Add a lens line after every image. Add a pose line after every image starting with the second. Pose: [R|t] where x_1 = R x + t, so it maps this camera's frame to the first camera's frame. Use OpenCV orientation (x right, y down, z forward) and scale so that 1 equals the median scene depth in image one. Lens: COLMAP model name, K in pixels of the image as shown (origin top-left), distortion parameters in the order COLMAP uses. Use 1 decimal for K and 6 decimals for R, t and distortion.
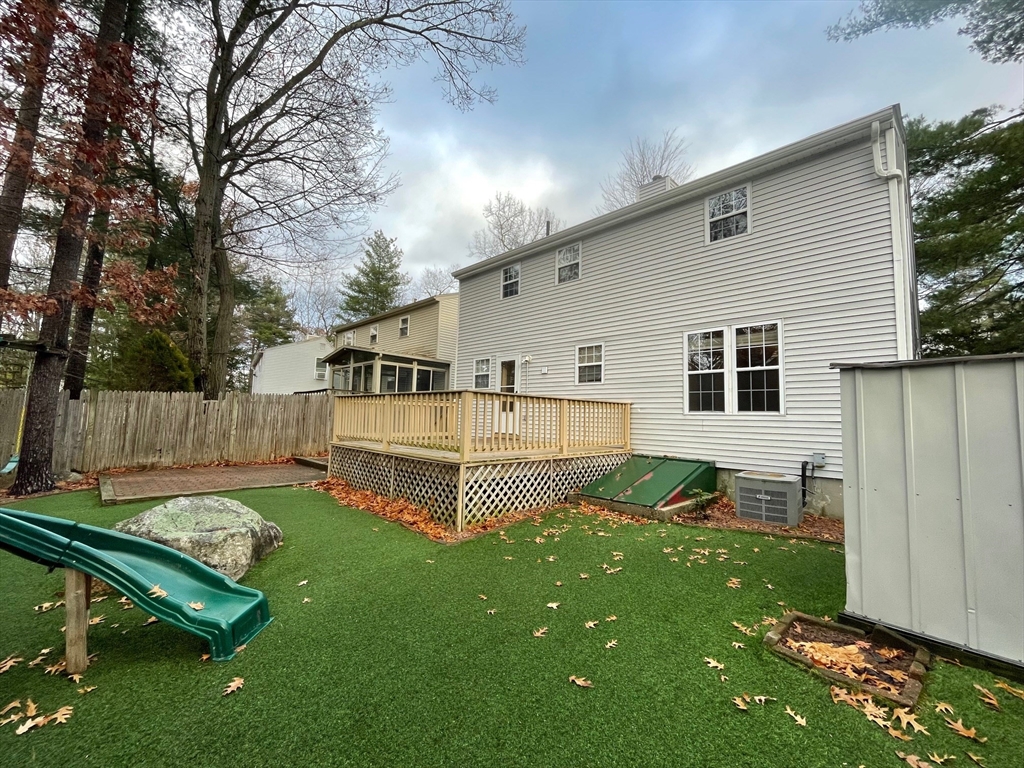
lens RADIAL K [[419.1, 0, 517.8], [0, 419.1, 380.2], [0, 0, 1]] dist [0.001610, -0.000001]
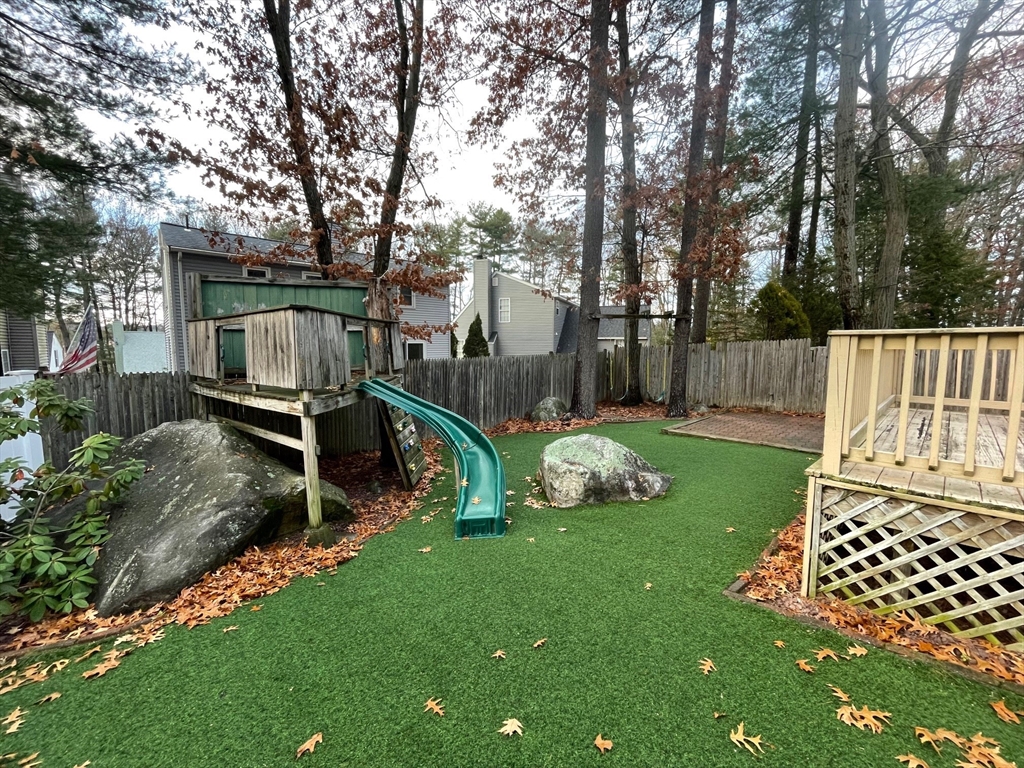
lens RADIAL K [[419.1, 0, 510.6], [0, 419.1, 381.9], [0, 0, 1]] dist [0.001610, -0.000001]
pose [[-0.023562, 0.058520, -0.998008, 0.355709], [0.093431, 0.994045, 0.056082, 0.018030], [0.995347, -0.091924, -0.028889, 0.596356]]
